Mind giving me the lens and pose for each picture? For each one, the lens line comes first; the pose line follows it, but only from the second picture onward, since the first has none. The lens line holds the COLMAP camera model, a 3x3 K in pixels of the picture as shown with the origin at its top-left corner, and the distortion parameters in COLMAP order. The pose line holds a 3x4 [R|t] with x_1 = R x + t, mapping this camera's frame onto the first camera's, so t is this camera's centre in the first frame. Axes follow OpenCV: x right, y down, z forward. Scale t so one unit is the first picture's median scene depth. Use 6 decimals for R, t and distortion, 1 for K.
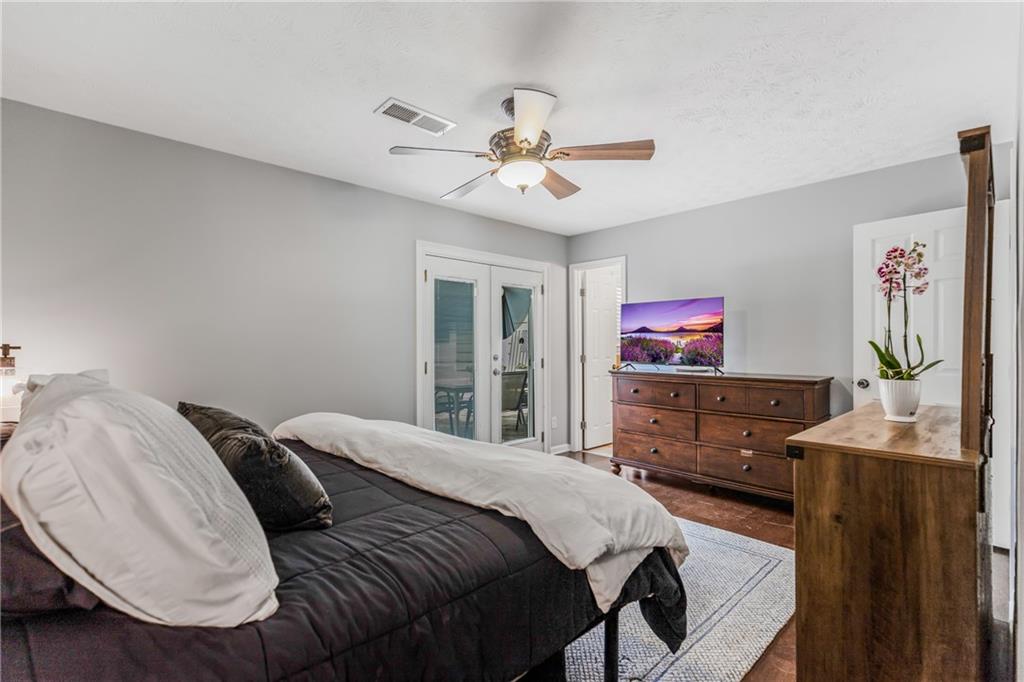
lens RADIAL K [[475.3, 0, 521.0], [0, 475.3, 340.2], [0, 0, 1]] dist [0.012697, -0.005129]
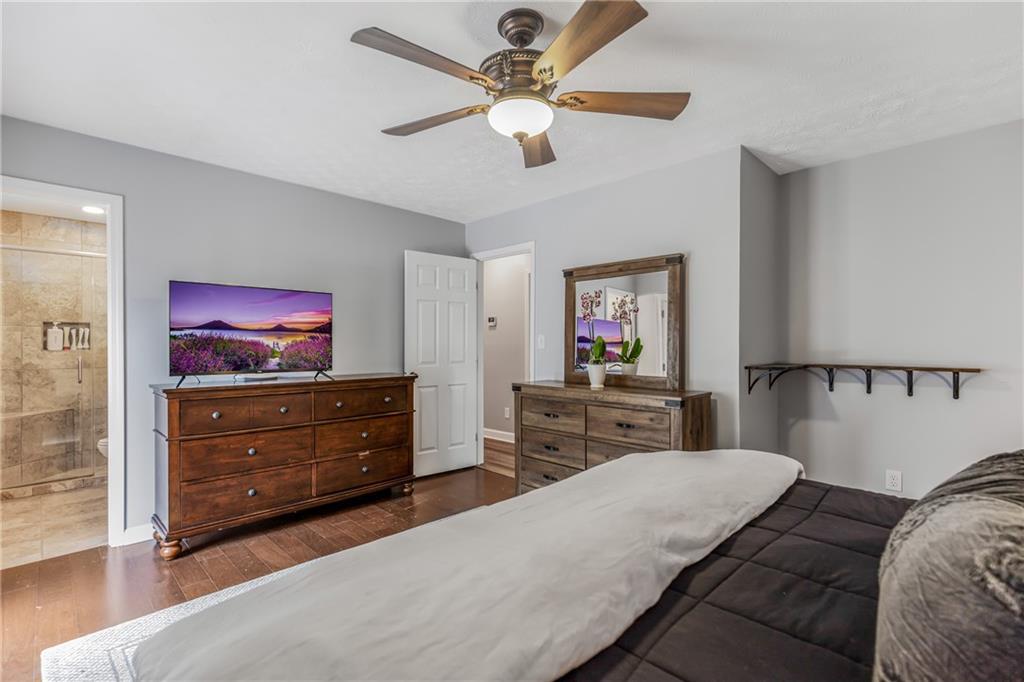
lens RADIAL K [[475.3, 0, 502.2], [0, 475.3, 347.9], [0, 0, 1]] dist [0.012697, -0.005129]
pose [[-0.012762, -0.006354, 0.999898, -0.461888], [-0.007453, 0.999953, 0.006260, 0.003187], [-0.999891, -0.007372, -0.012808, 0.634791]]
